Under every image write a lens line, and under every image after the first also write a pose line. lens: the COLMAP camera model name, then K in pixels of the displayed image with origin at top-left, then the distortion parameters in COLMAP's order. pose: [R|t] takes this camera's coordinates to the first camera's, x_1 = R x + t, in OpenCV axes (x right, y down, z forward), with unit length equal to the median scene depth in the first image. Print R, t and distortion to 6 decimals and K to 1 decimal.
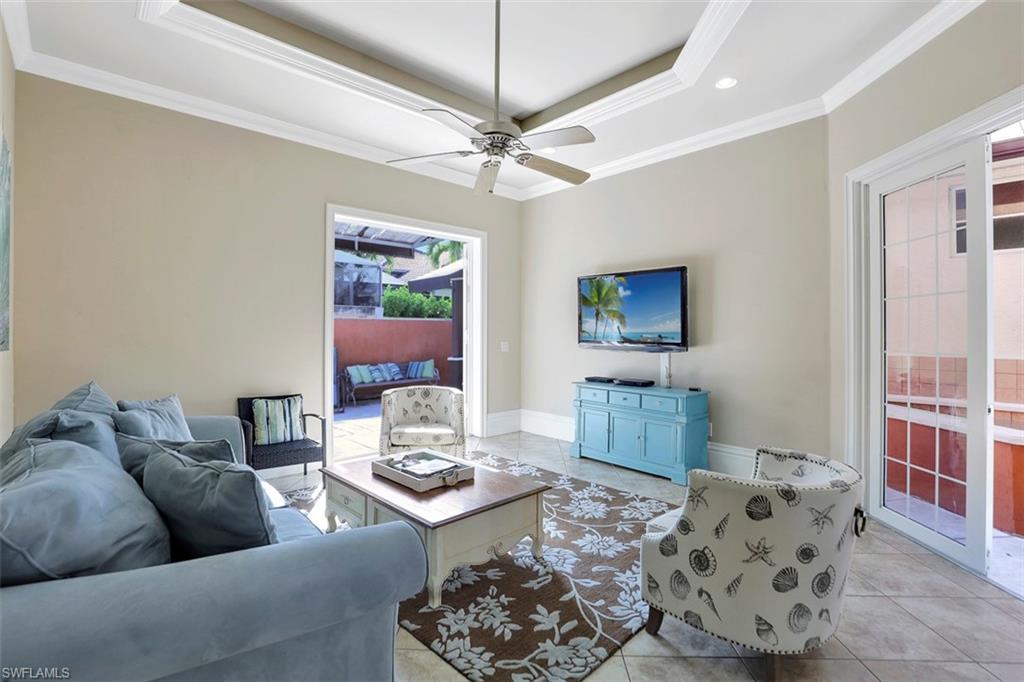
lens RADIAL K [[466.4, 0, 503.9], [0, 466.4, 334.5], [0, 0, 1]] dist [-0.025396, -0.000216]
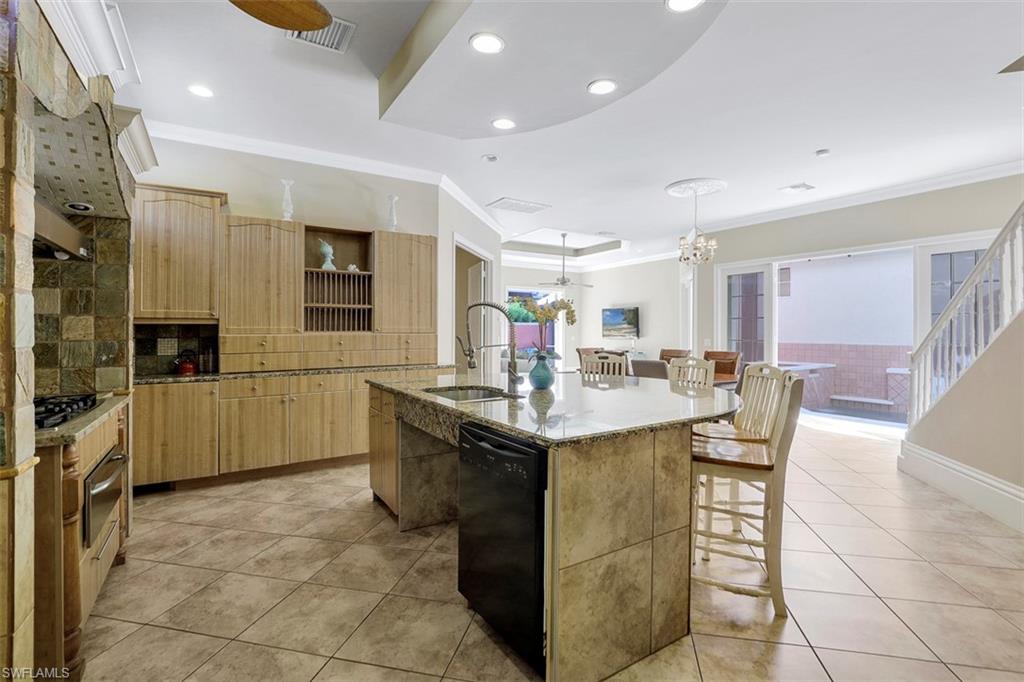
lens RADIAL K [[466.4, 0, 510.0], [0, 466.4, 335.3], [0, 0, 1]] dist [-0.025396, -0.000216]
pose [[0.982024, -0.000527, -0.188753, 0.147869], [0.001102, 0.999995, 0.002940, 0.005268], [0.188751, -0.003096, 0.982020, -1.423002]]
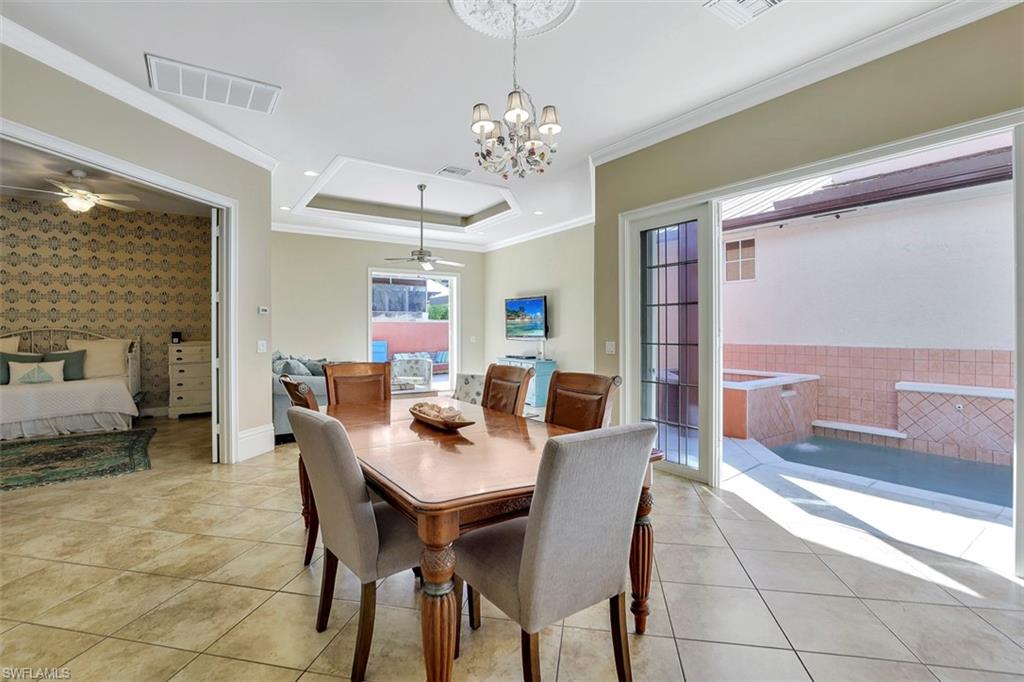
lens RADIAL K [[466.4, 0, 509.2], [0, 466.4, 330.2], [0, 0, 1]] dist [-0.025396, -0.000216]
pose [[0.989022, -0.008328, -0.147535, 0.426694], [0.007615, 0.999956, -0.005395, 0.004399], [0.147574, 0.004213, 0.989042, -0.743056]]
